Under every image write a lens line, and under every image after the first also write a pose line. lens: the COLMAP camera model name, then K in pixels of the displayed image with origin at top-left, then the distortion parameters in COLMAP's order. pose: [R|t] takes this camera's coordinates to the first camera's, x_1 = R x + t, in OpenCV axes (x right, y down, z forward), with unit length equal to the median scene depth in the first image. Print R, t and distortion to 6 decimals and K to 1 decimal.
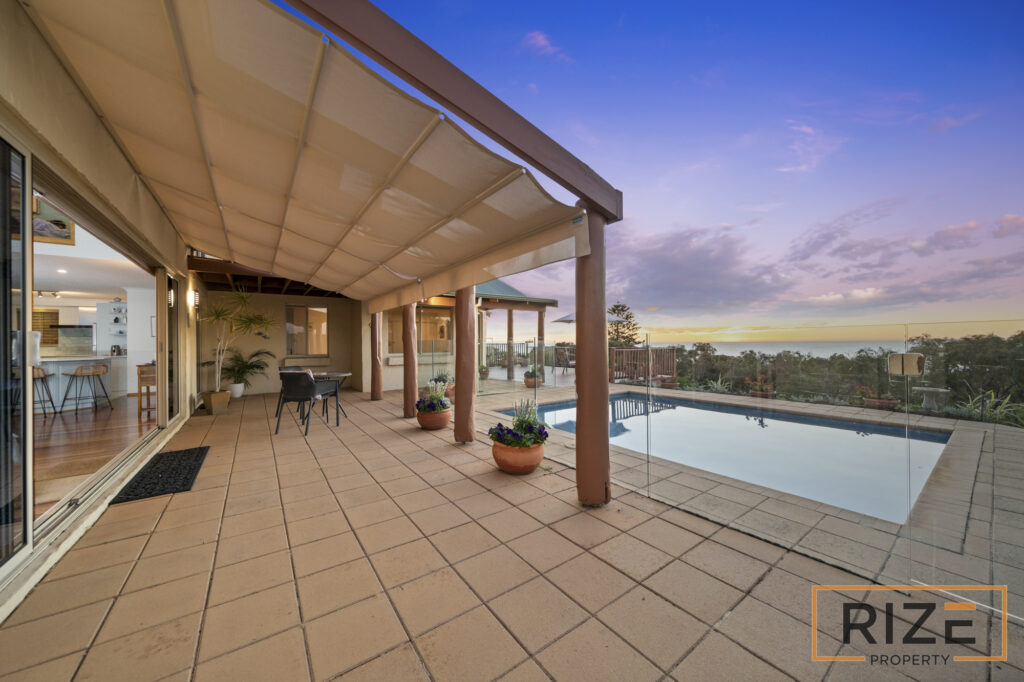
lens RADIAL K [[358.1, 0, 512.0], [0, 358.1, 341.0], [0, 0, 1]] dist [-0.000810, -0.000067]
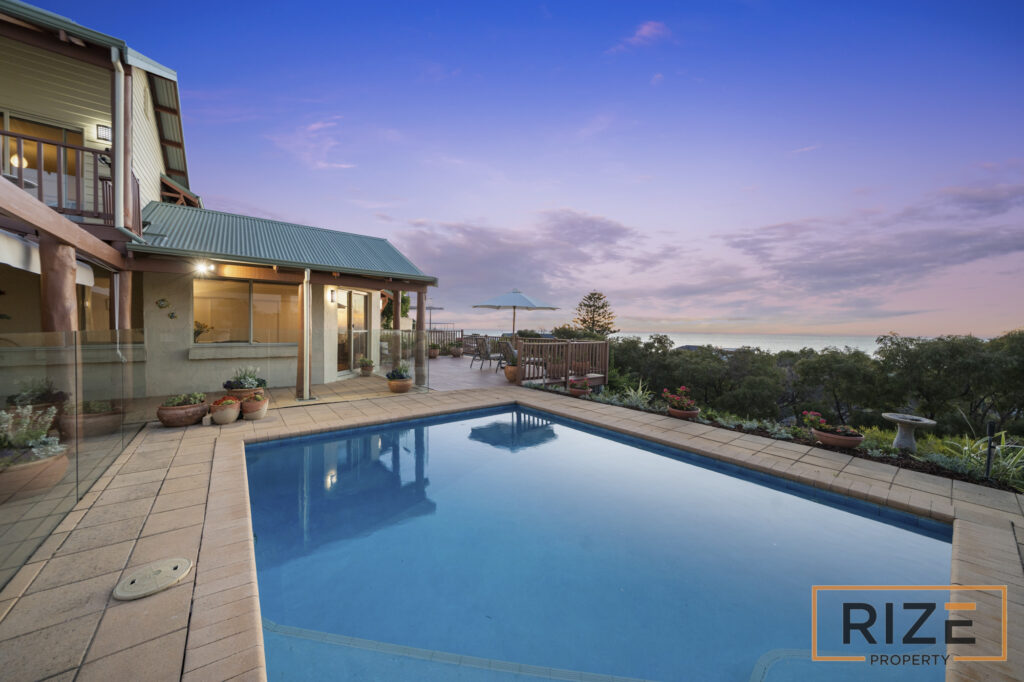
lens RADIAL K [[356.3, 0, 509.7], [0, 356.3, 328.7], [0, 0, 1]] dist [-0.001107, -0.000207]
pose [[0.998998, 0.024409, 0.037508, 0.172912], [-0.024627, 0.999682, 0.005363, -0.009071], [-0.037366, -0.006281, 0.999282, 0.158946]]
